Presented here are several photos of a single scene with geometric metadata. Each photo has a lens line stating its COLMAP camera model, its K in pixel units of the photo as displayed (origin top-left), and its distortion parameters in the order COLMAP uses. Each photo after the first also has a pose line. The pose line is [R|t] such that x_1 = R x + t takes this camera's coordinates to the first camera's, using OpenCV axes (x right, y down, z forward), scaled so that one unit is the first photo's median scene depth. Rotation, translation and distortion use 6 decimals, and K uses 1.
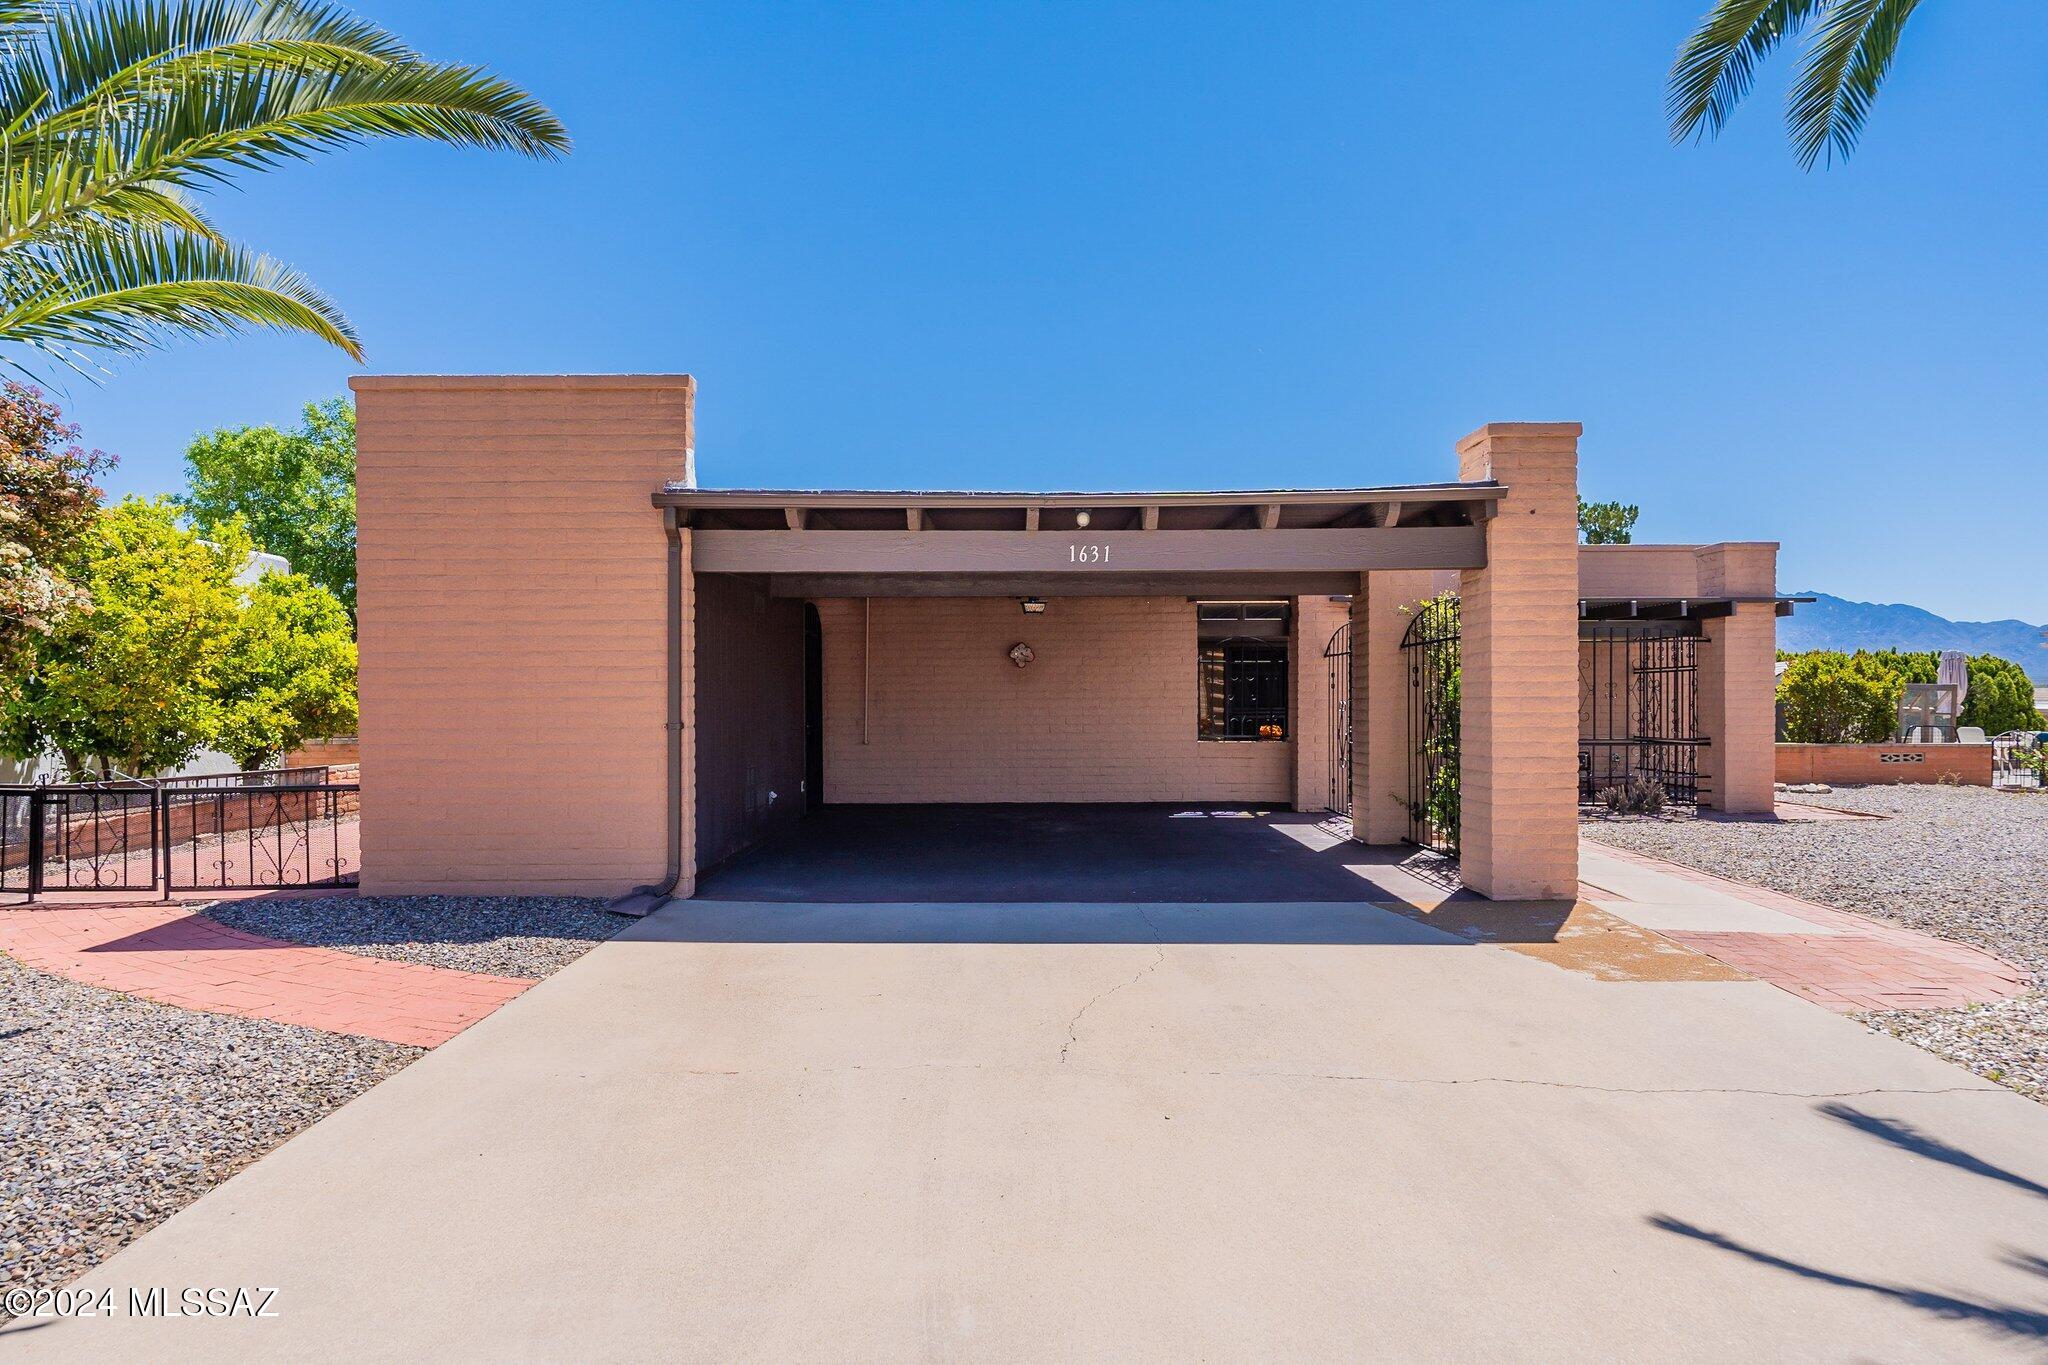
lens RADIAL K [[1201.7, 0, 1024.0], [0, 1201.7, 682.5], [0, 0, 1]] dist [0.002456, 0.001213]
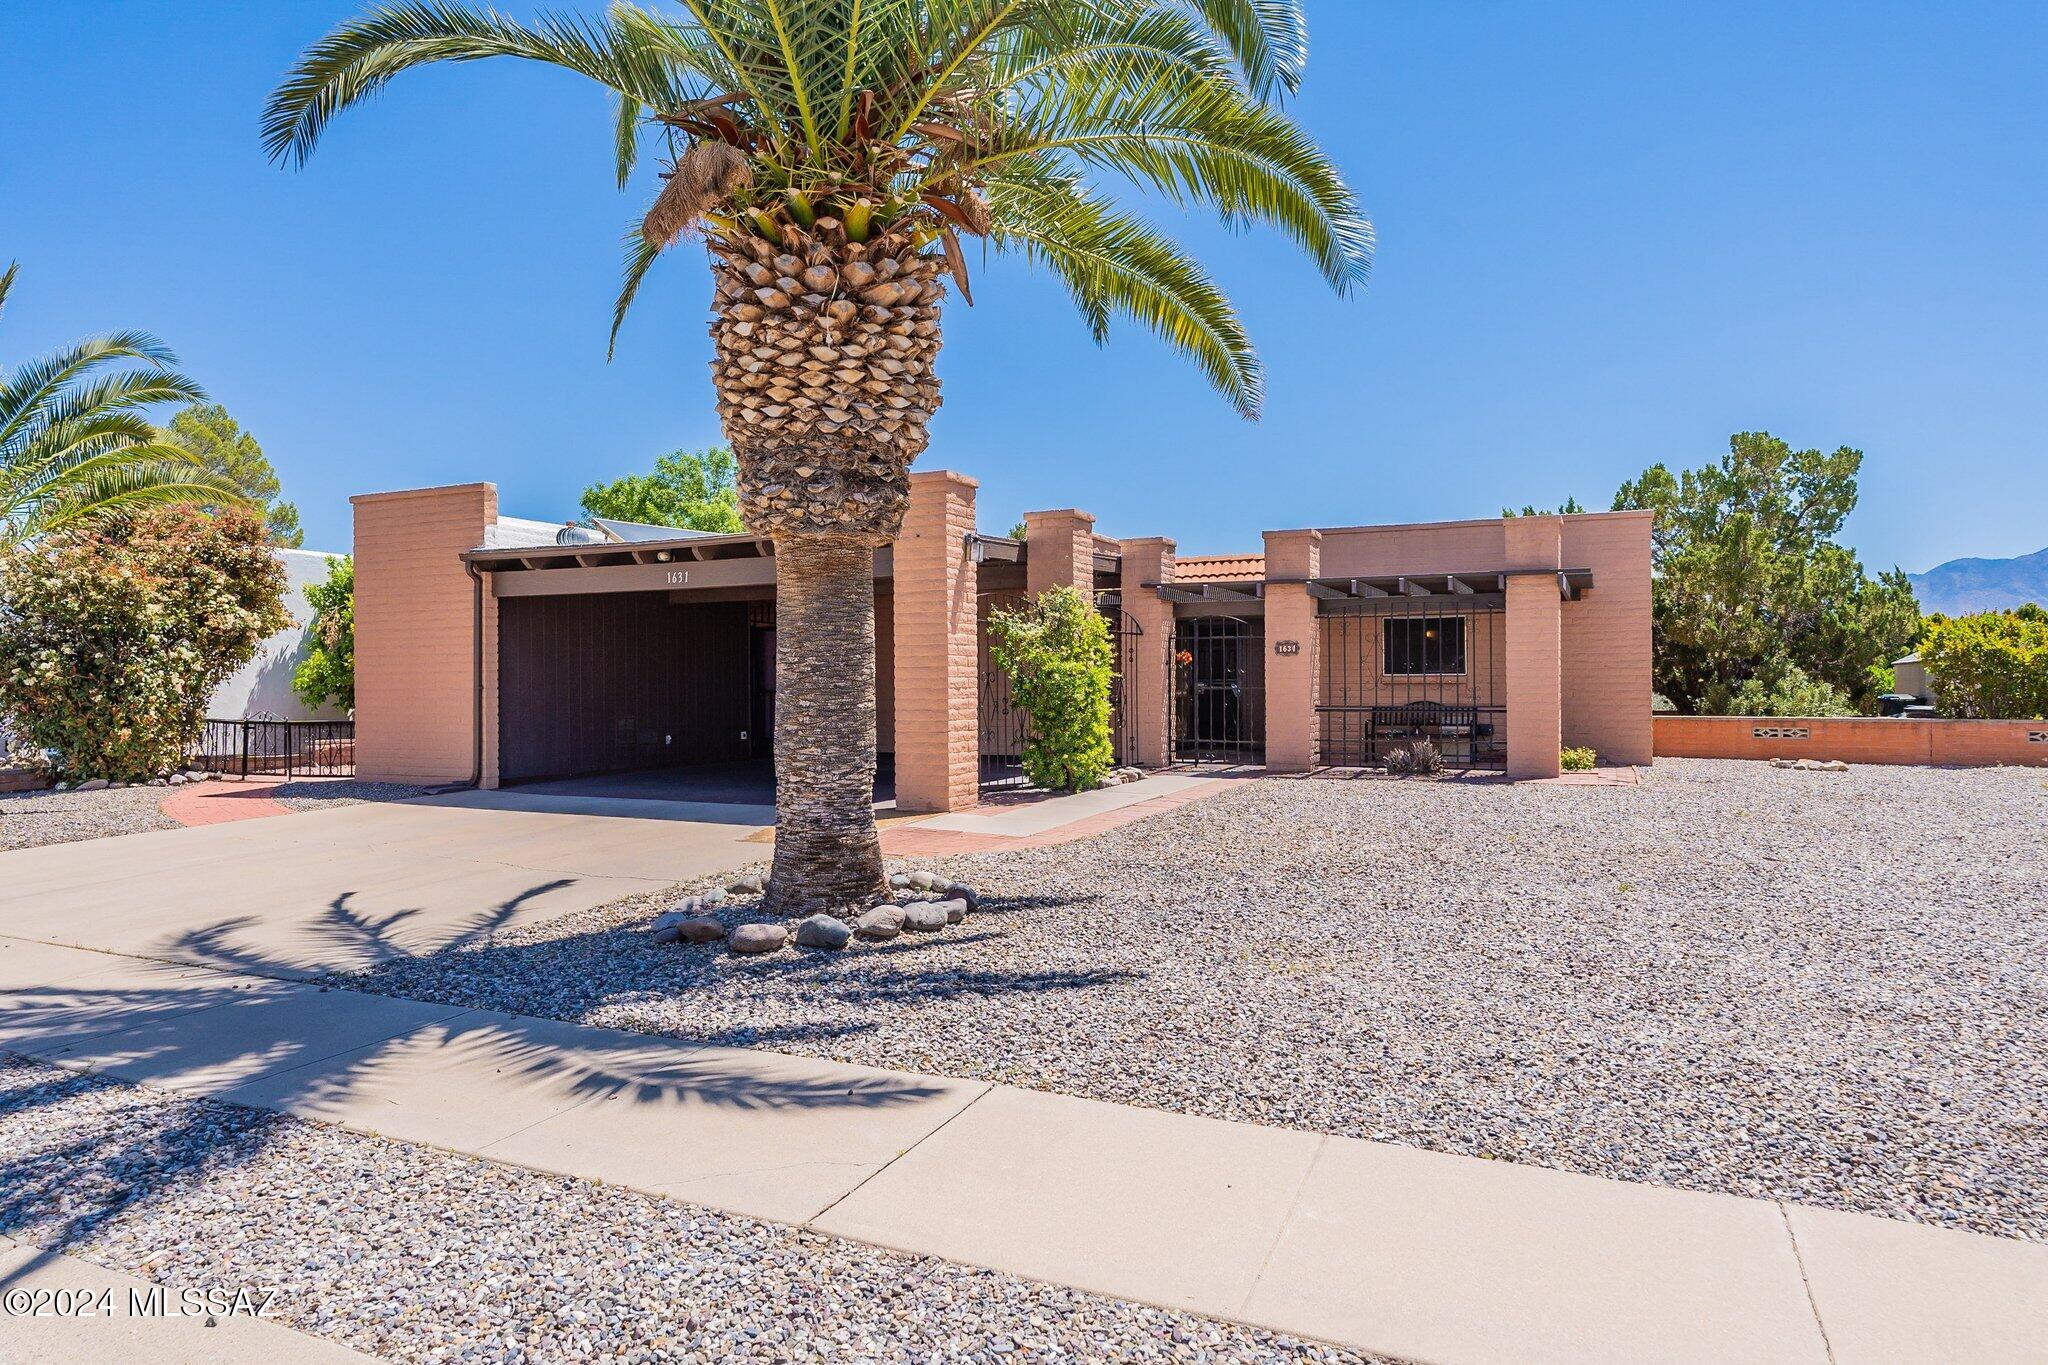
lens RADIAL K [[1259.3, 0, 1024.0], [0, 1259.3, 682.5], [0, 0, 1]] dist [-0.003687, -0.001506]
pose [[0.902015, -0.002497, -0.431697, 1.177519], [0.010288, 0.999824, 0.015714, 0.008146], [0.431582, -0.018615, 0.901882, -0.282777]]
